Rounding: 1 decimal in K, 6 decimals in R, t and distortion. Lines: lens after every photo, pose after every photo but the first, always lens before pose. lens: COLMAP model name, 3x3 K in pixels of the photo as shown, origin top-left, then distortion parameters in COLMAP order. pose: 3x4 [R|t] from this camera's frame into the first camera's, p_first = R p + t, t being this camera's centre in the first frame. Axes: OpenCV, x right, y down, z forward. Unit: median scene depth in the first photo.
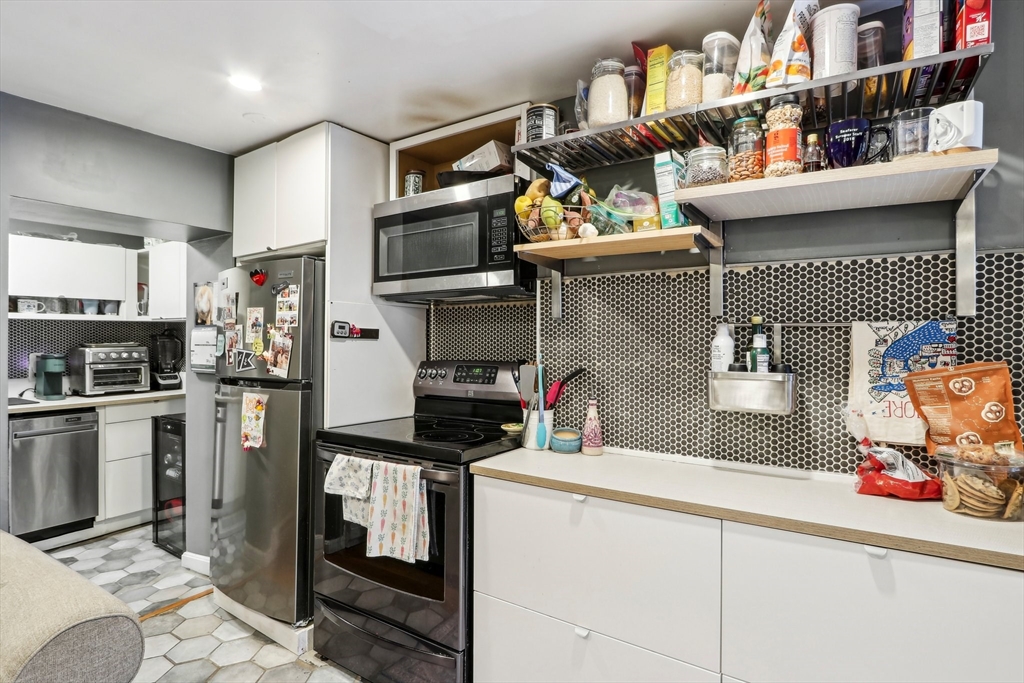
lens RADIAL K [[517.7, 0, 502.9], [0, 517.7, 337.8], [0, 0, 1]] dist [-0.017347, 0.001732]
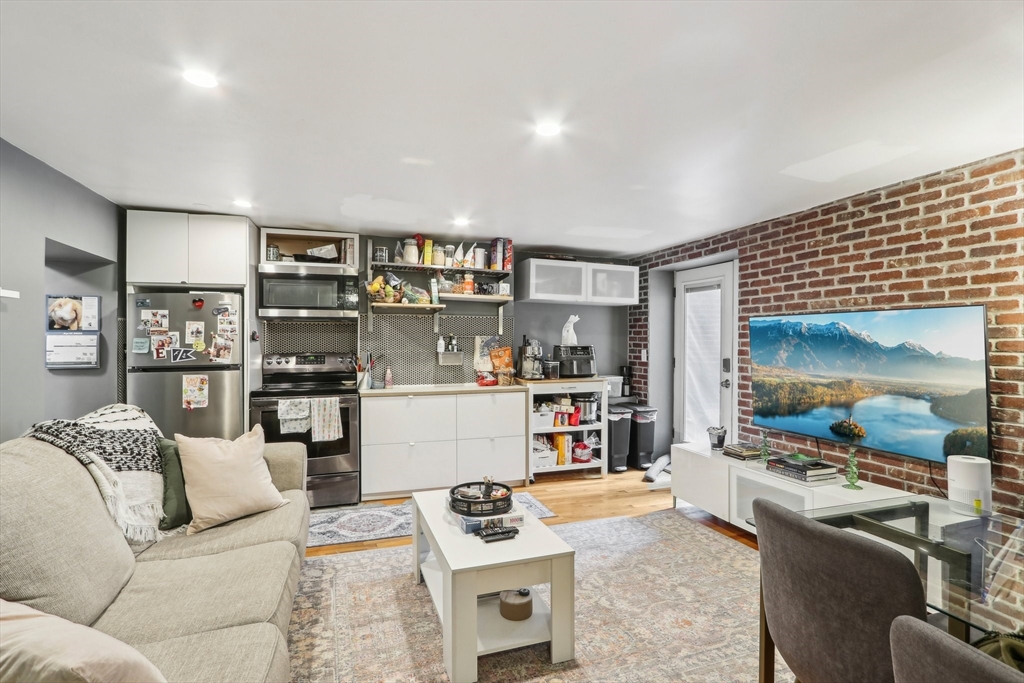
lens RADIAL K [[502.1, 0, 515.2], [0, 502.1, 341.8], [0, 0, 1]] dist [-0.013357, 0.001635]
pose [[0.599807, -0.002289, 0.800142, -1.243875], [-0.001875, 0.999989, 0.004267, -0.004526], [-0.800143, -0.004060, 0.599796, -0.808850]]
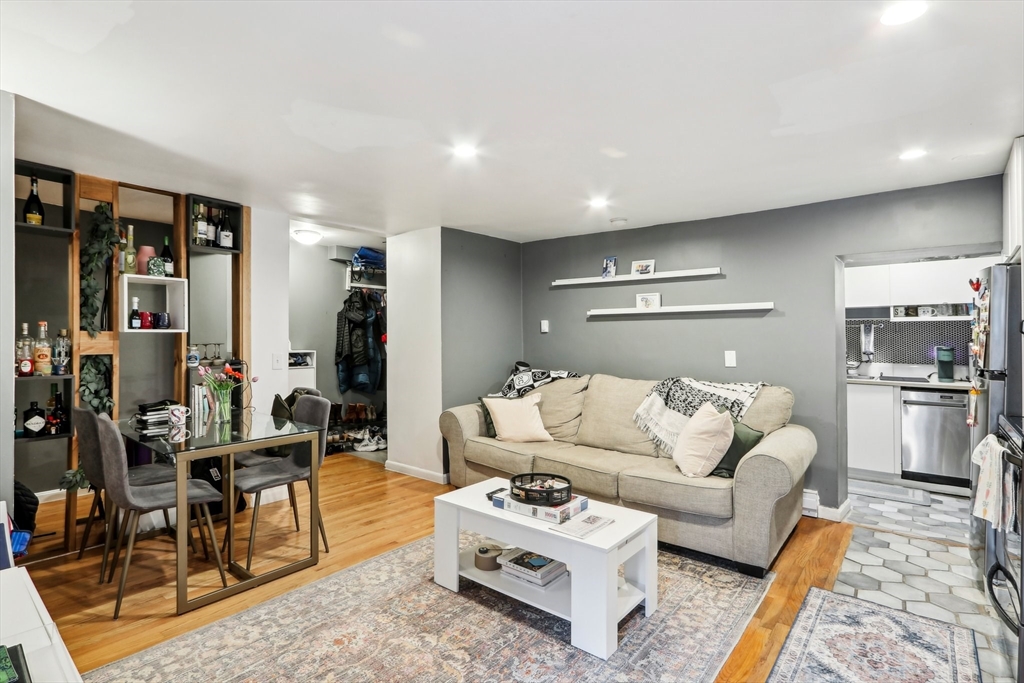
lens RADIAL K [[502.1, 0, 491.2], [0, 502.1, 329.8], [0, 0, 1]] dist [-0.013357, 0.001635]
pose [[-0.128484, -0.006462, -0.991691, 0.902558], [0.002485, 0.999974, -0.006838, -0.010693], [0.991708, -0.003343, -0.128464, 0.012707]]
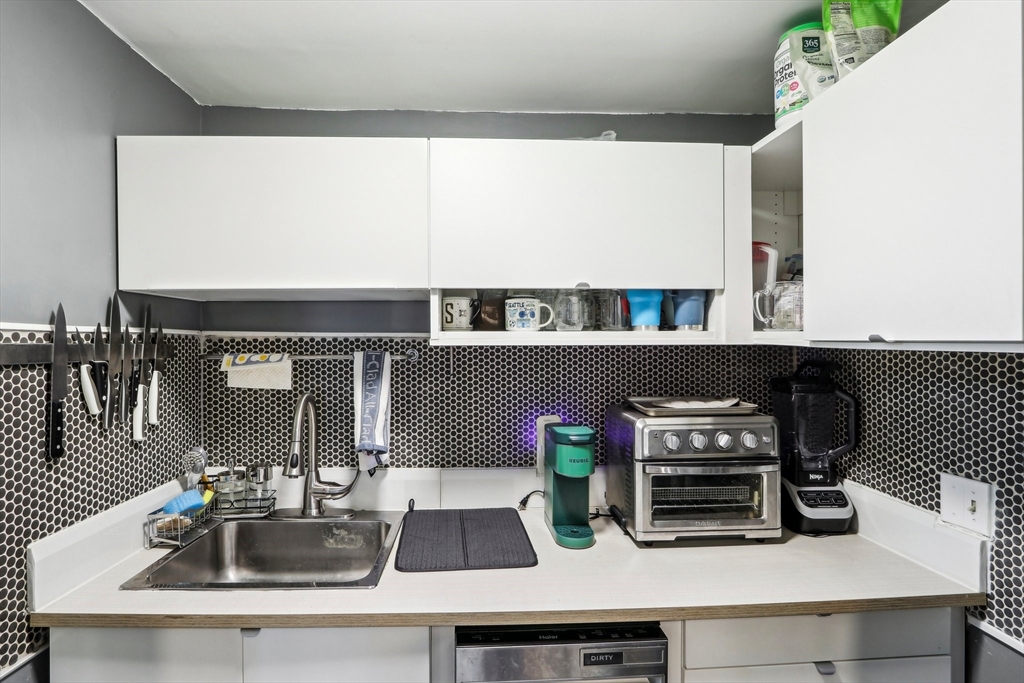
lens RADIAL K [[517.7, 0, 510.3], [0, 517.7, 340.2], [0, 0, 1]] dist [-0.017347, 0.001732]
pose [[0.611521, 0.000050, -0.791228, -0.976351], [0.001981, 0.999997, 0.001594, -0.067605], [0.791225, -0.002542, 0.611519, 1.189382]]
